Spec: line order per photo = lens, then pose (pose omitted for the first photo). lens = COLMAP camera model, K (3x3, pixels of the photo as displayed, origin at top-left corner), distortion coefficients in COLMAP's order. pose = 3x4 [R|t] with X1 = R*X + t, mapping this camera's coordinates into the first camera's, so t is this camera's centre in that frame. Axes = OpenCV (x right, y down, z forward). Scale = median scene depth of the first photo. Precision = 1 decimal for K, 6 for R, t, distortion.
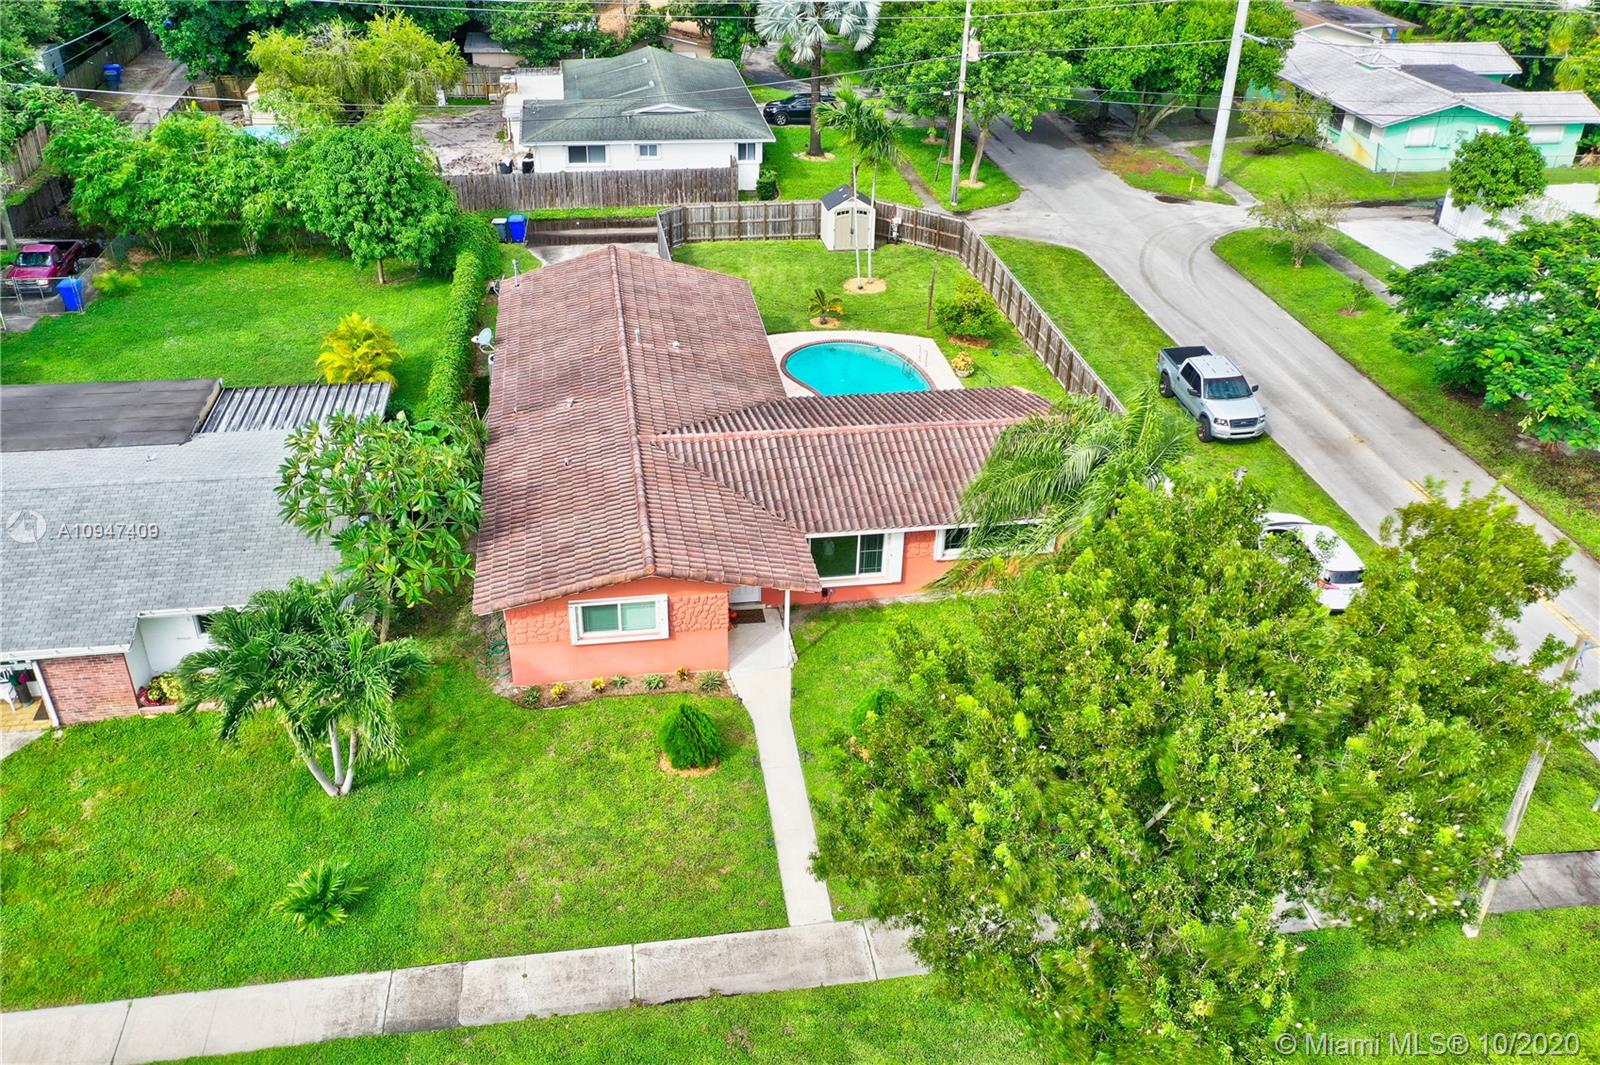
lens RADIAL K [[1291.3, 0, 800.0], [0, 1291.3, 532.5], [0, 0, 1]] dist [0.017297, 0.001575]
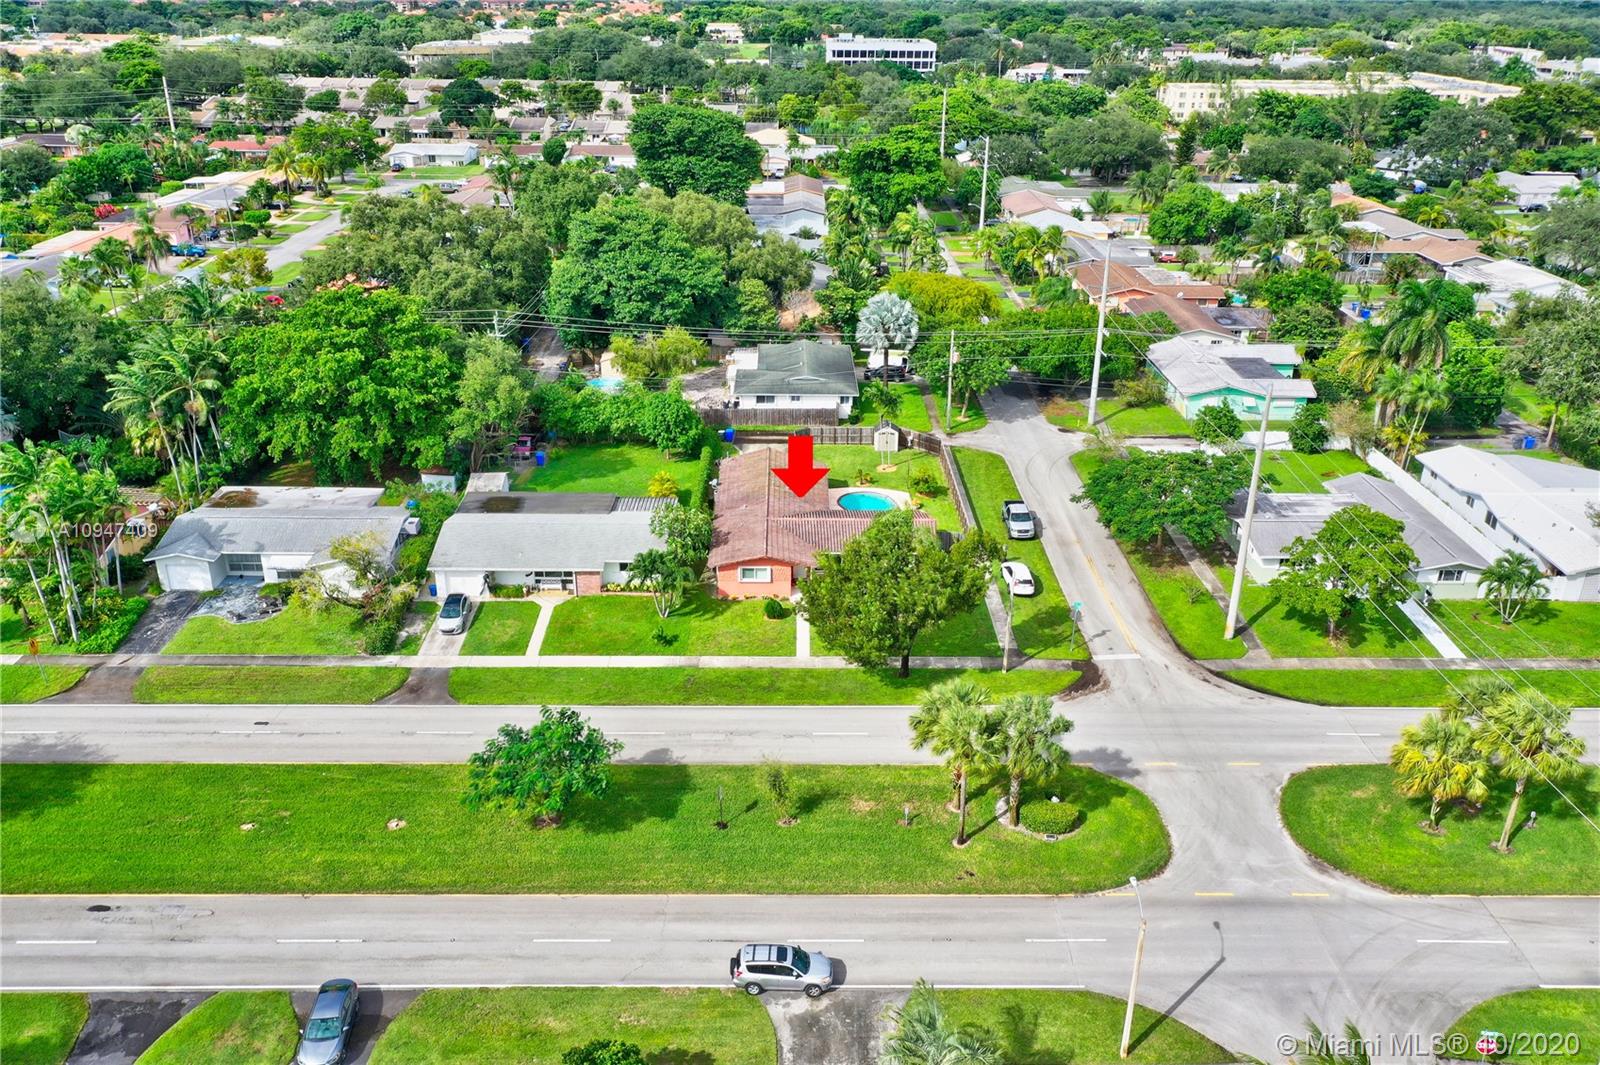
lens RADIAL K [[1291.3, 0, 800.0], [0, 1291.3, 532.5], [0, 0, 1]] dist [0.017297, 0.001575]
pose [[0.988072, 0.046602, -0.146770, 0.213564], [-0.066069, 0.989220, -0.130686, 0.190876], [0.139097, 0.138824, 0.980500, -1.035707]]
